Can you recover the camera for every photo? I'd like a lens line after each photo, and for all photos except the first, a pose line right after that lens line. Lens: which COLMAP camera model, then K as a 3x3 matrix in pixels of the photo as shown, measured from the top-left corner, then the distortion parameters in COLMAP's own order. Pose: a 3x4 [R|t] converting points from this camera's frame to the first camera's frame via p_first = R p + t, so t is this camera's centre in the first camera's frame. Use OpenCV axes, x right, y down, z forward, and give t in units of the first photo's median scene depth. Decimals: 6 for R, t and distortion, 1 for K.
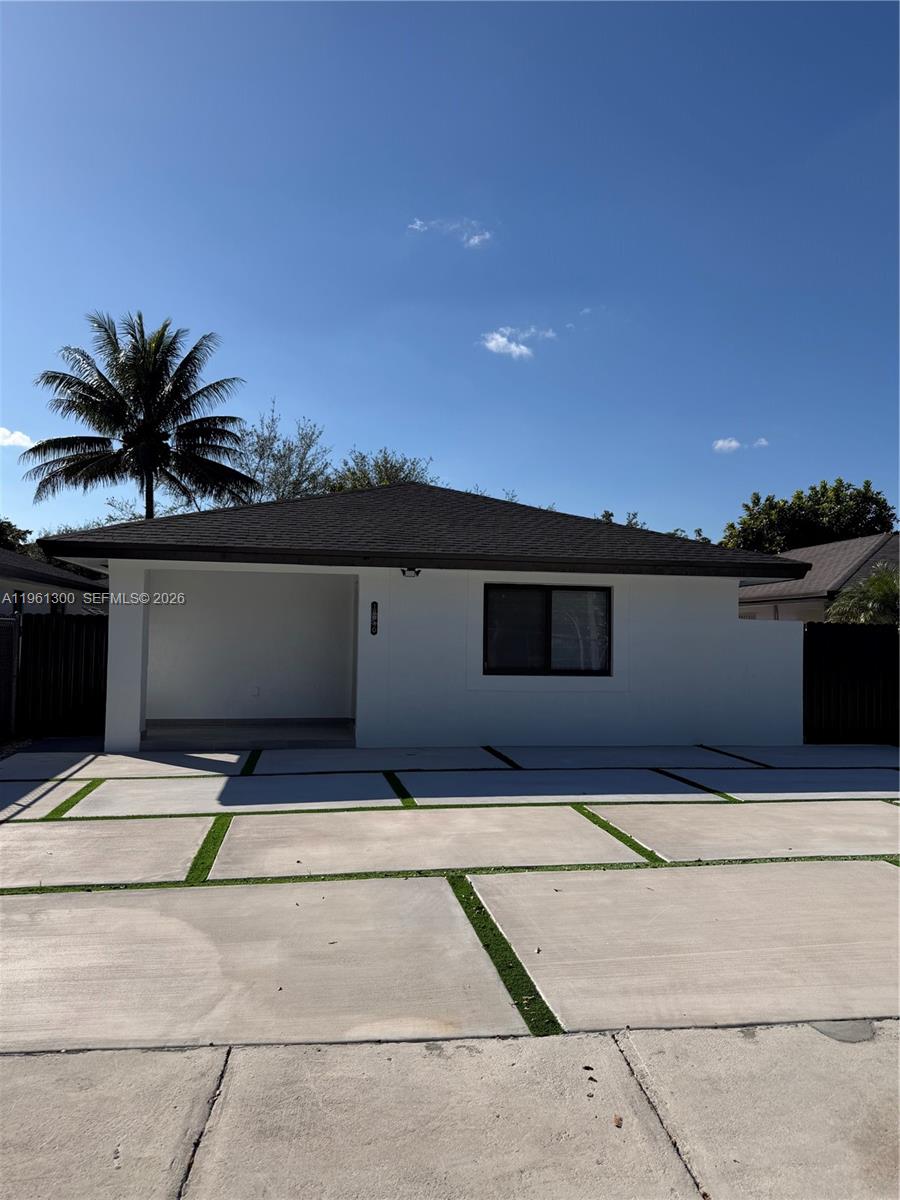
lens RADIAL K [[848.0, 0, 452.3], [0, 848.0, 607.1], [0, 0, 1]] dist [0.061213, -0.097790]
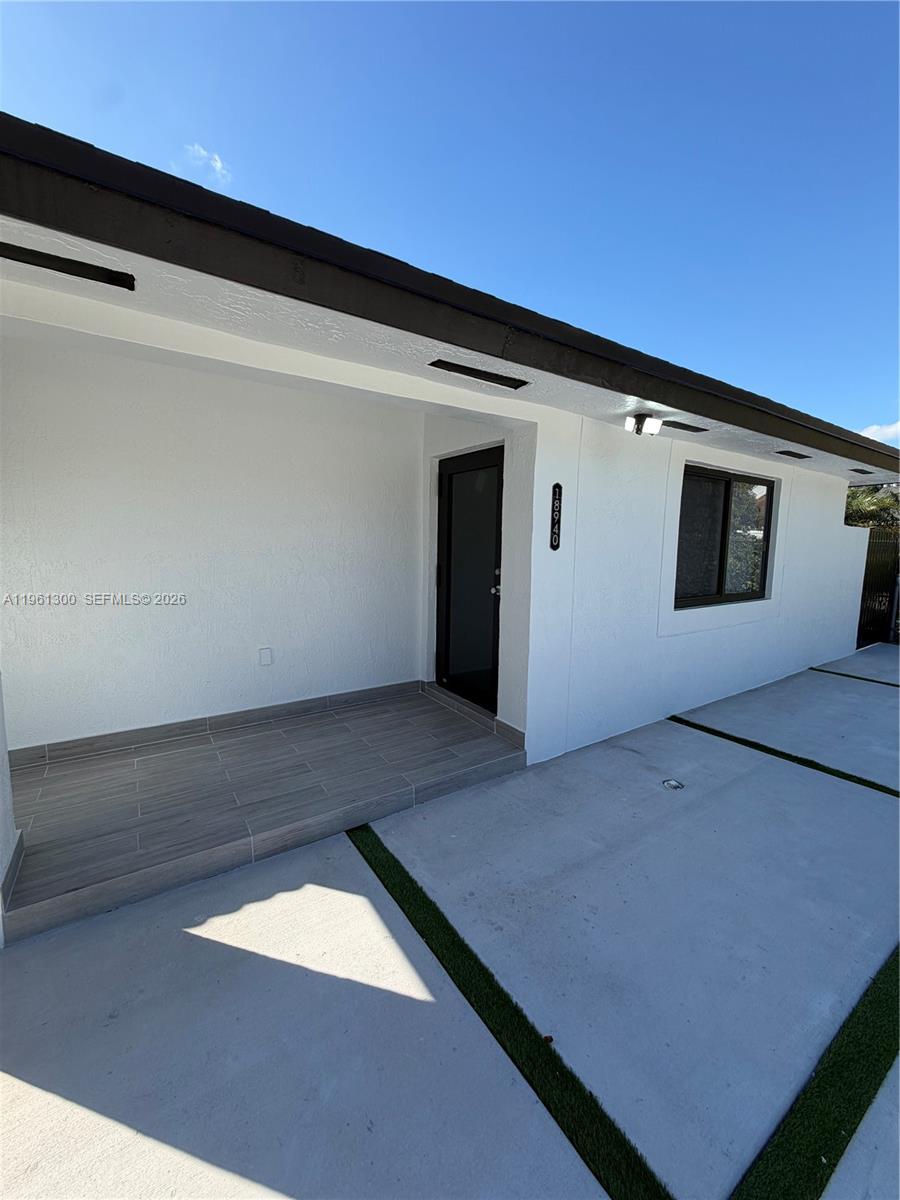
lens RADIAL K [[478.7, 0, 449.8], [0, 478.7, 595.0], [0, 0, 1]] dist [-0.000098, 0.000080]
pose [[0.914213, -0.043387, 0.402905, -0.244936], [-0.020390, 0.988068, 0.152665, 0.016023], [-0.404721, -0.147784, 0.902419, 0.702277]]
